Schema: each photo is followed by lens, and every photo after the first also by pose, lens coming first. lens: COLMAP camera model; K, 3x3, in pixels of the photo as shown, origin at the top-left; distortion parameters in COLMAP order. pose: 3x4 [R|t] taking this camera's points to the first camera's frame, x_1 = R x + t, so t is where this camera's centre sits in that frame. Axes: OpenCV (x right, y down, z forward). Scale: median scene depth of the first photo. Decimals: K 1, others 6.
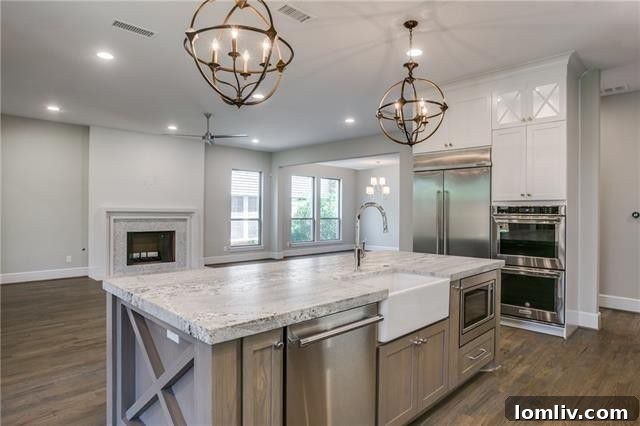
lens RADIAL K [[376.1, 0, 320.0], [0, 376.1, 213.0], [0, 0, 1]] dist [0.000003, 0.000525]
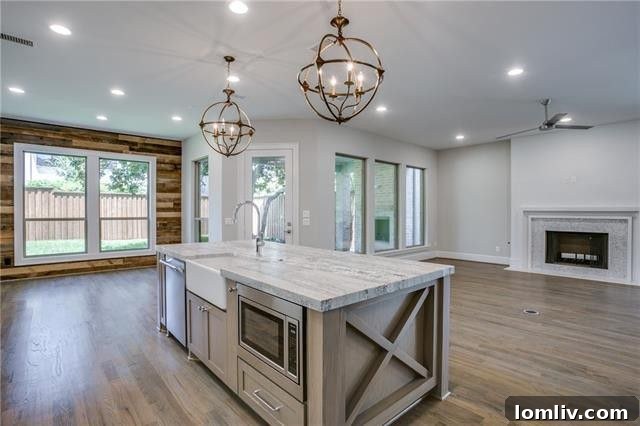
lens RADIAL K [[316.2, 0, 318.1], [0, 316.2, 213.4], [0, 0, 1]] dist [-0.025319, 0.001186]
pose [[-0.043737, 0.000526, -0.999043, 0.379347], [0.000549, 1.000000, 0.000502, 0.002002], [0.999043, -0.000527, -0.043737, 0.413076]]
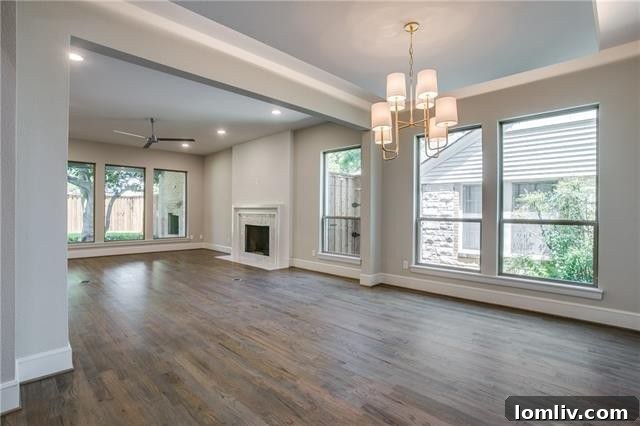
lens RADIAL K [[316.2, 0, 318.1], [0, 316.2, 213.4], [0, 0, 1]] dist [-0.025319, 0.001186]
pose [[-0.015259, -0.005953, -0.999866, 0.526918], [-0.009252, 0.999940, -0.005812, 0.018137], [0.999841, 0.009162, -0.015313, 1.267147]]
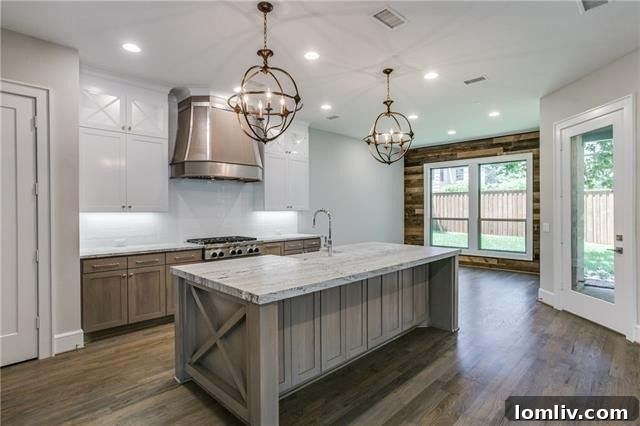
lens RADIAL K [[327.3, 0, 317.8], [0, 327.3, 212.6], [0, 0, 1]] dist [-0.037855, 0.000165]
pose [[-0.999991, -0.002497, -0.003561, 0.046759], [-0.002524, 0.999967, 0.007721, -0.009989], [0.003541, 0.007730, -0.999964, 0.750637]]
